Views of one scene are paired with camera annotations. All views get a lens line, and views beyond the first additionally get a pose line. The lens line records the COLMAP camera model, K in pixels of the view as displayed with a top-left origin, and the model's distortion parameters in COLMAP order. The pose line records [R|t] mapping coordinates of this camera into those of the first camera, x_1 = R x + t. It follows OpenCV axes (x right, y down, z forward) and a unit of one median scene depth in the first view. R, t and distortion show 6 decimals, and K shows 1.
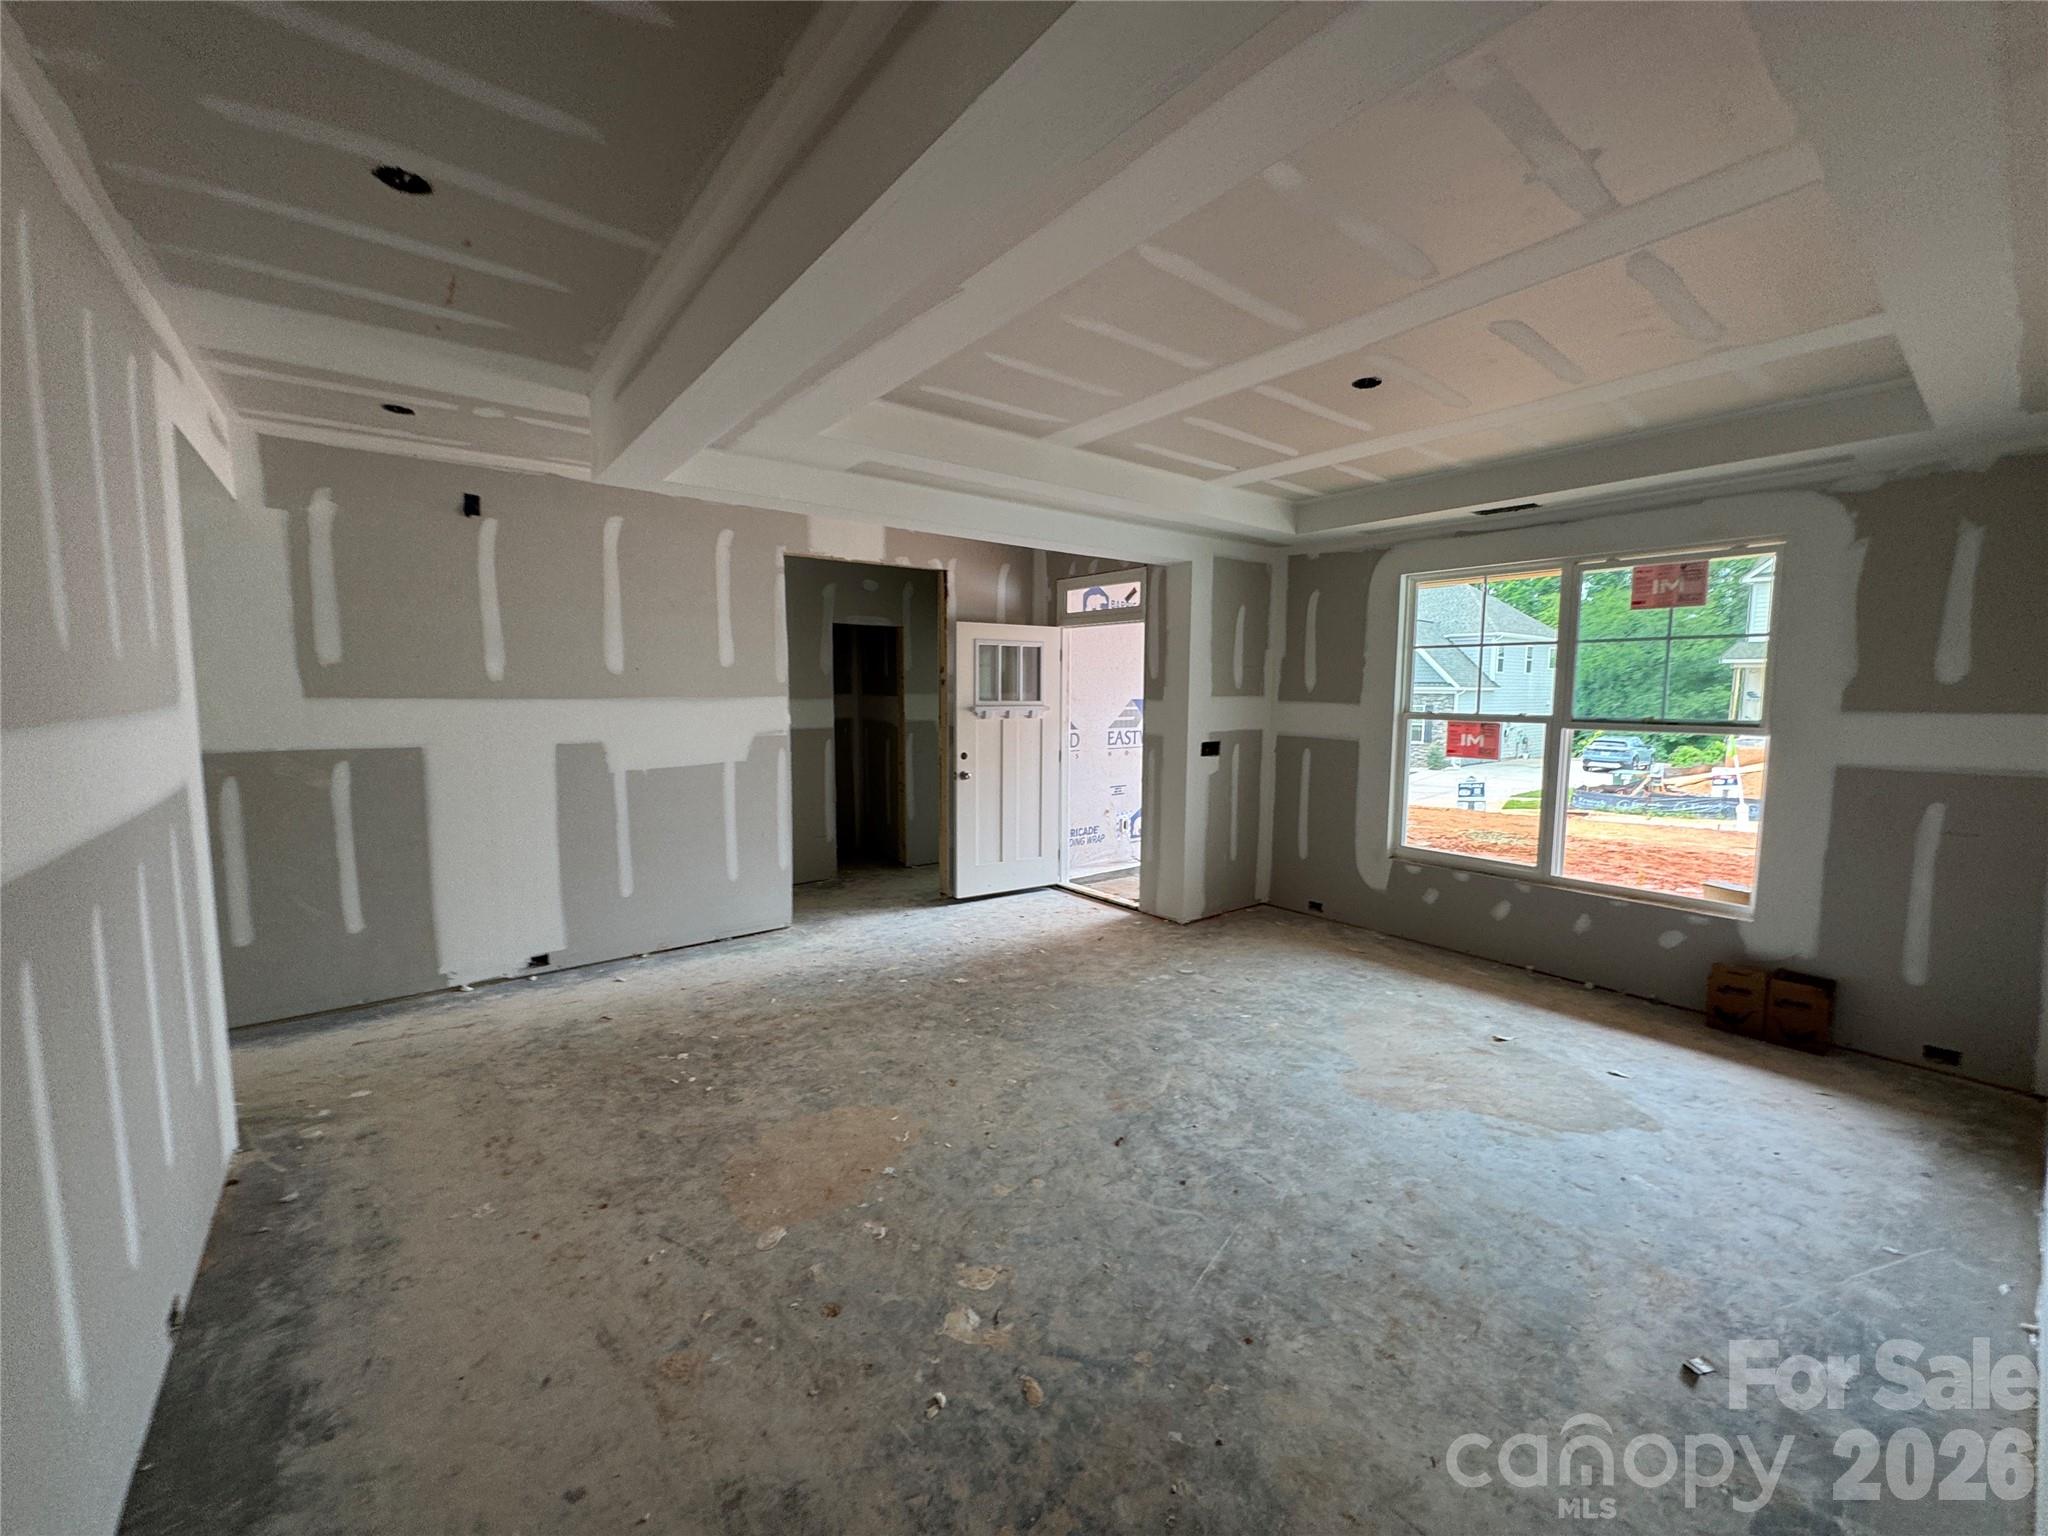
lens RADIAL K [[808.3, 0, 1024.0], [0, 808.3, 768.0], [0, 0, 1]] dist [0.002021, 0.000573]
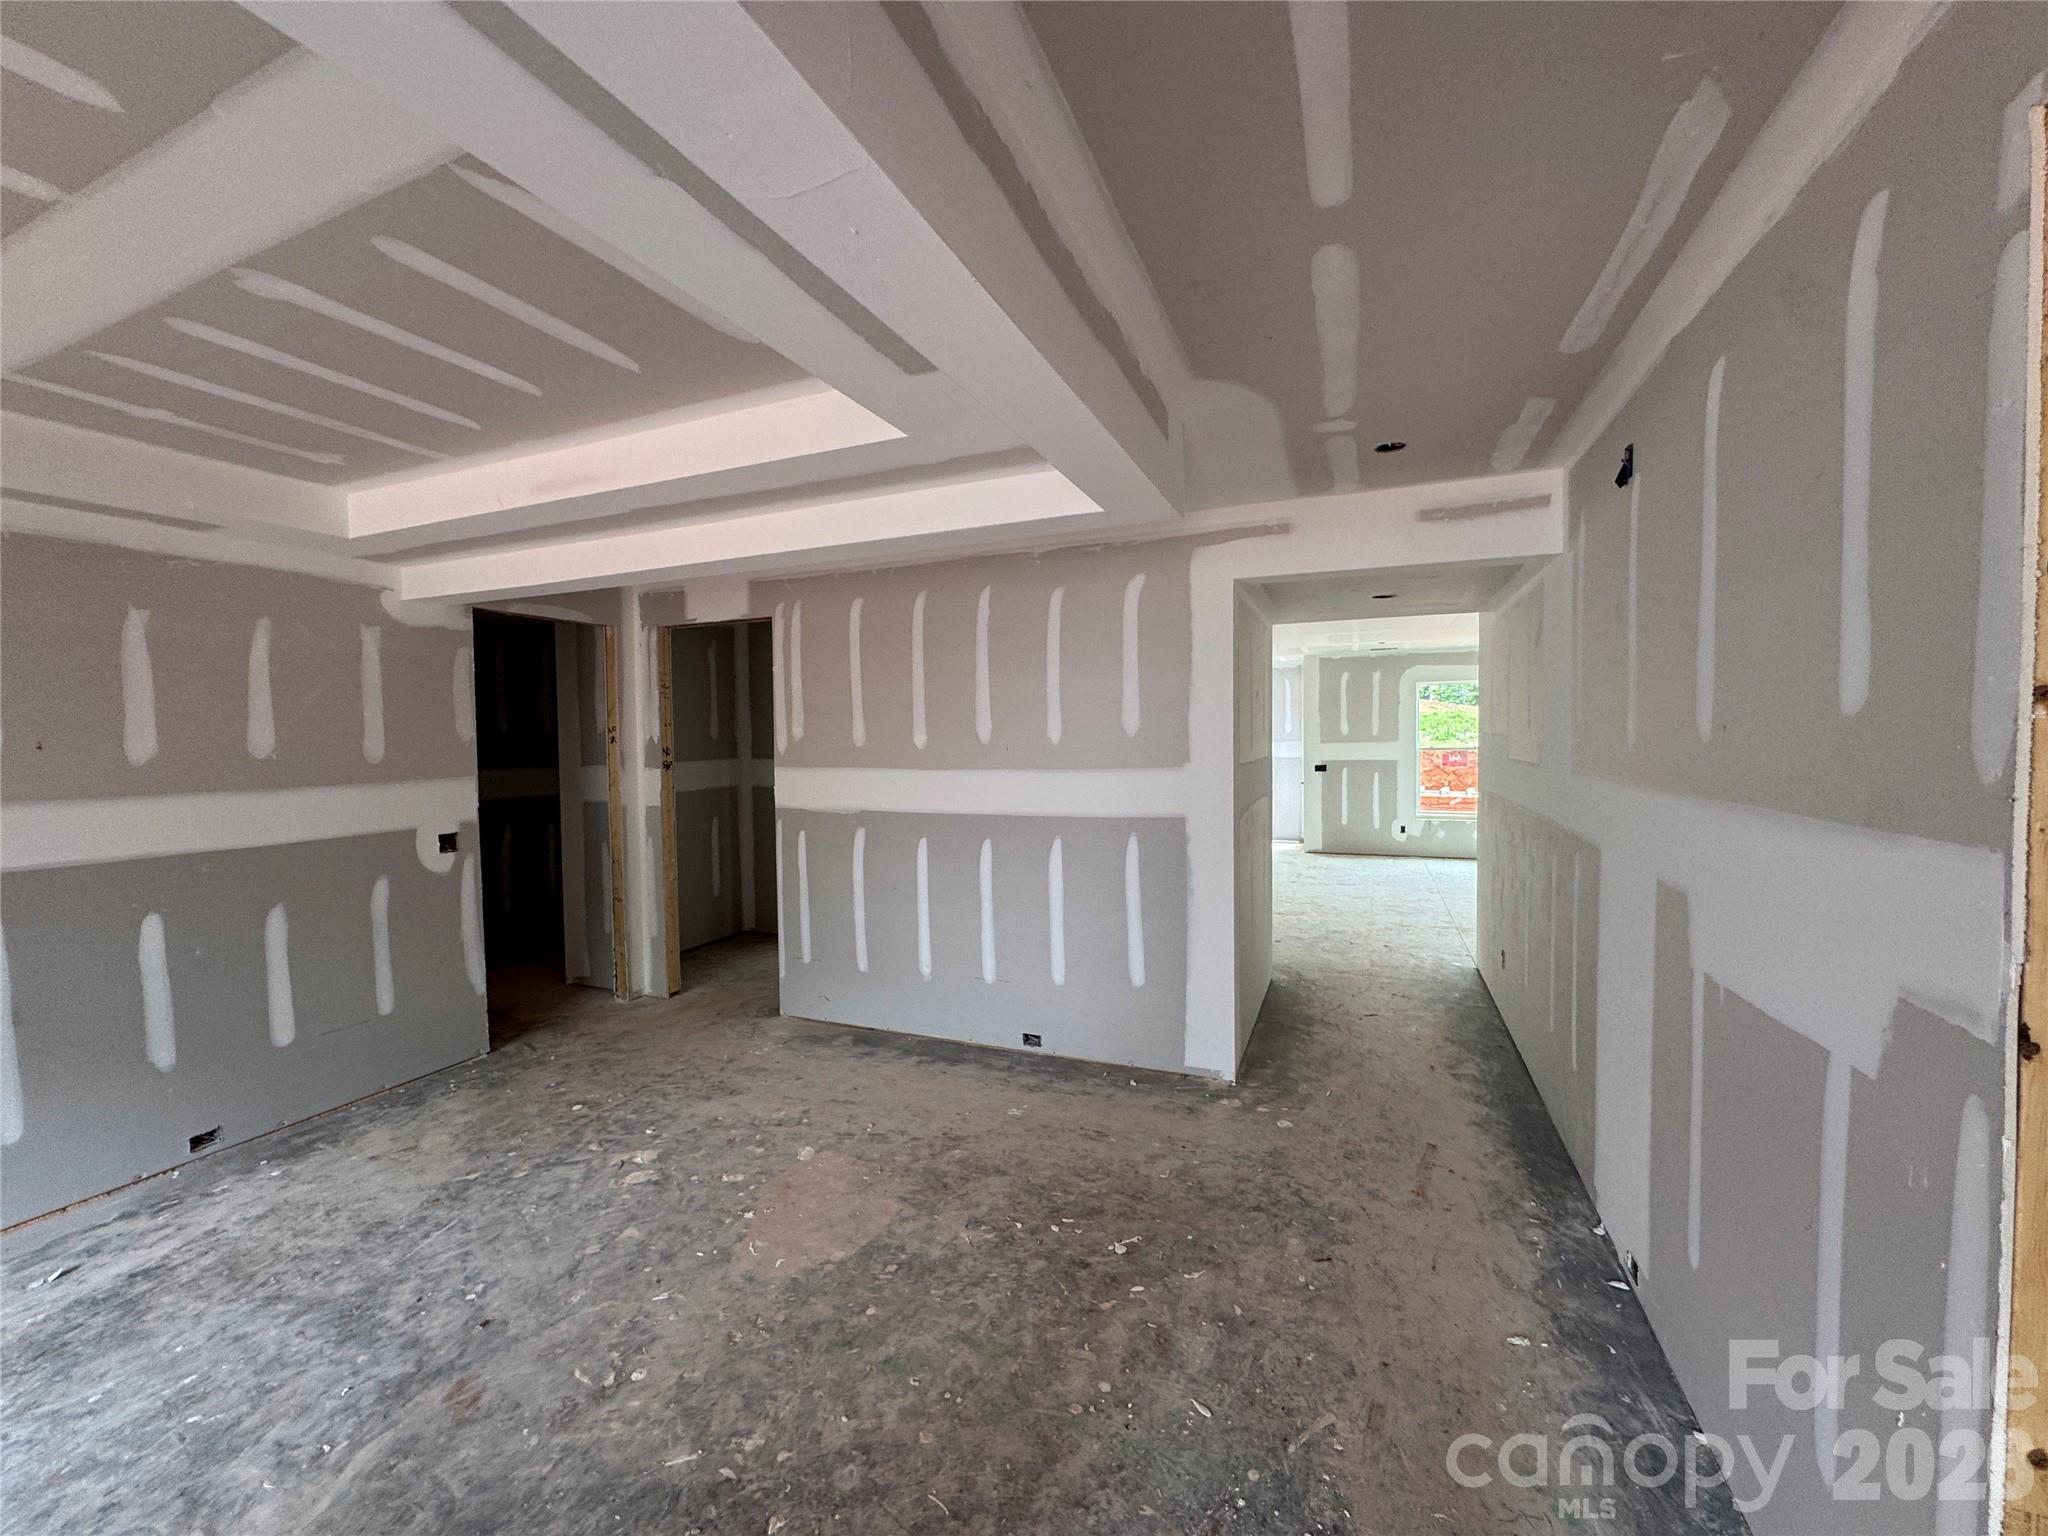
lens RADIAL K [[815.3, 0, 1016.7], [0, 815.3, 761.4], [0, 0, 1]] dist [-0.002646, -0.000176]
pose [[-0.877847, 0.023677, -0.478355, 0.022120], [-0.036051, 0.992677, 0.115295, -0.216825], [0.477581, 0.118457, -0.870565, 1.844713]]
